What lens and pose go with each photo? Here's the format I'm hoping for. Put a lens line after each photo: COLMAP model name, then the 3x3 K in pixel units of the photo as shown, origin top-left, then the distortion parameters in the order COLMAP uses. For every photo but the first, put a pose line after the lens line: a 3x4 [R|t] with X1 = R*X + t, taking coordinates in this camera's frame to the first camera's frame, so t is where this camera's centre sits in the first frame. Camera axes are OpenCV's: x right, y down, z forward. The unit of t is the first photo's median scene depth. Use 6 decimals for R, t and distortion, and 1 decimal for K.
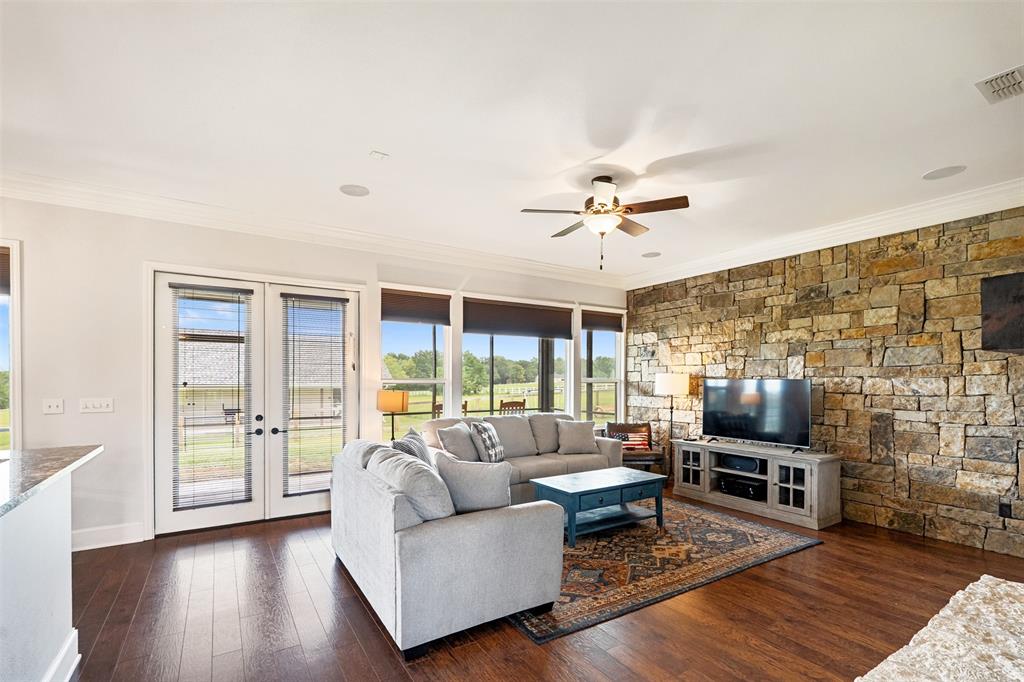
lens RADIAL K [[470.6, 0, 522.1], [0, 470.6, 382.5], [0, 0, 1]] dist [-0.003970, 0.001262]
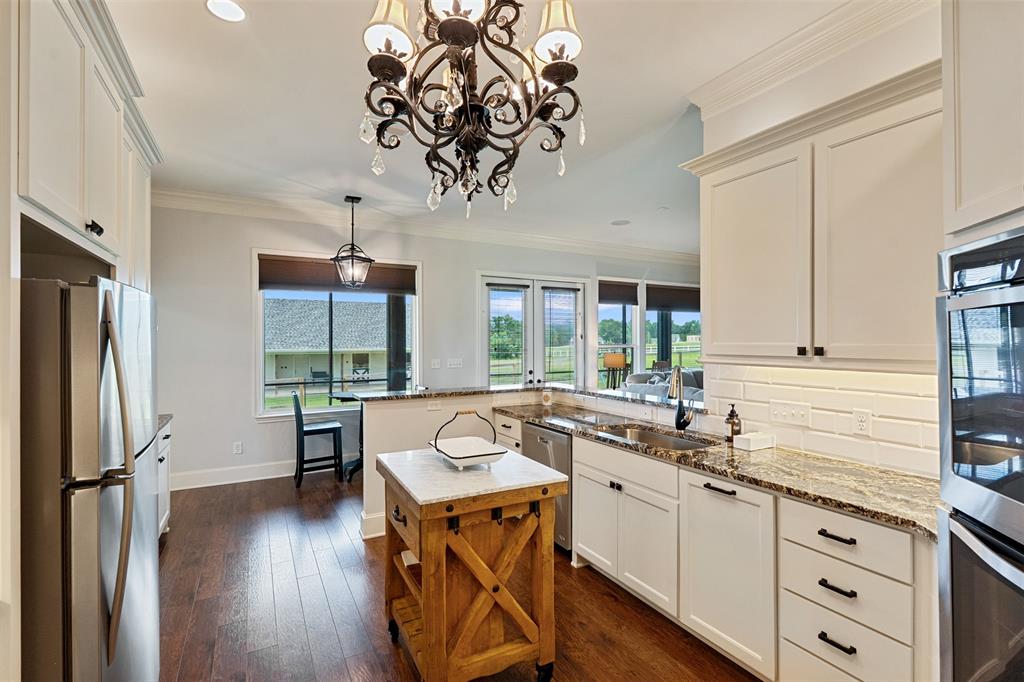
lens RADIAL K [[477.4, 0, 517.1], [0, 477.4, 340.9], [0, 0, 1]] dist [-0.011755, -0.001232]
pose [[0.997347, -0.004894, -0.072632, -0.480895], [0.004188, 0.999942, -0.009883, -0.007600], [0.072676, 0.009552, 0.997310, -0.473079]]
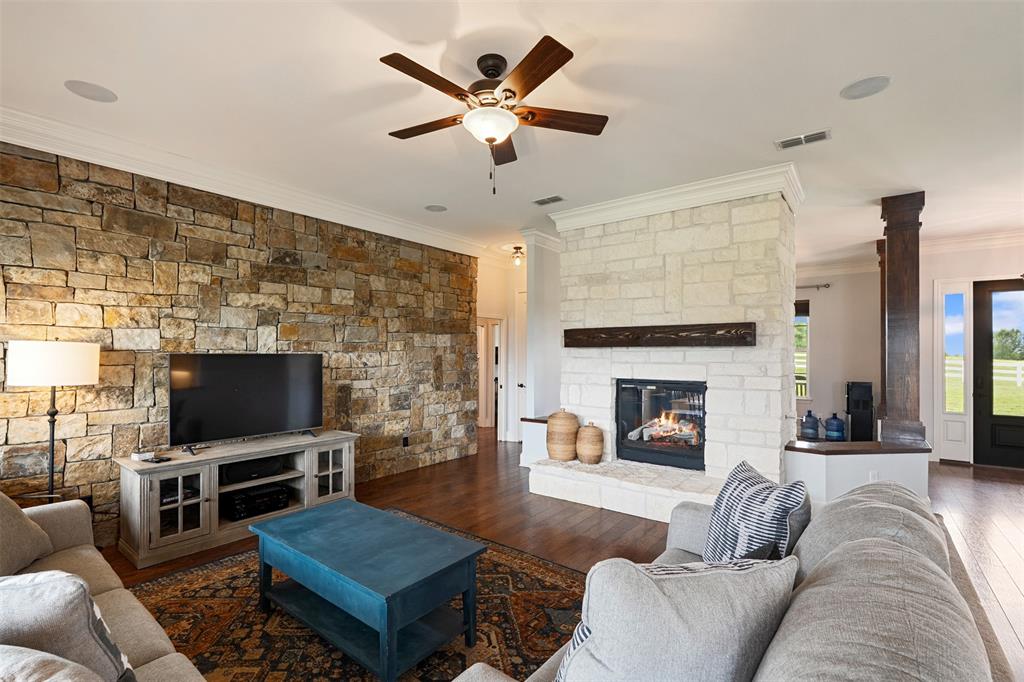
lens RADIAL K [[470.6, 0, 492.0], [0, 470.6, 355.4], [0, 0, 1]] dist [-0.003970, 0.001262]
pose [[-0.313283, -0.005910, 0.949641, -0.378131], [0.004838, 0.999958, 0.007819, -0.009588], [-0.949648, 0.007044, -0.313241, 0.964425]]
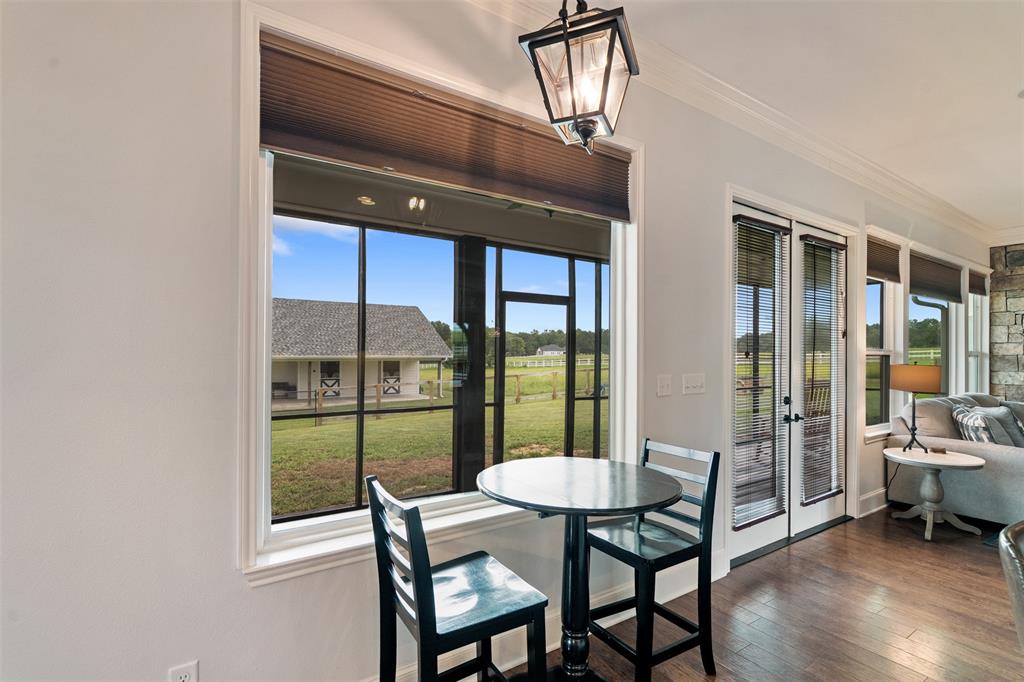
lens RADIAL K [[477.4, 0, 506.7], [0, 477.4, 351.1], [0, 0, 1]] dist [-0.011755, -0.001232]
pose [[0.999979, 0.005788, -0.002896, -0.976491], [-0.005813, 0.999944, -0.008857, 0.005927], [0.002844, 0.008874, 0.999957, 0.240281]]
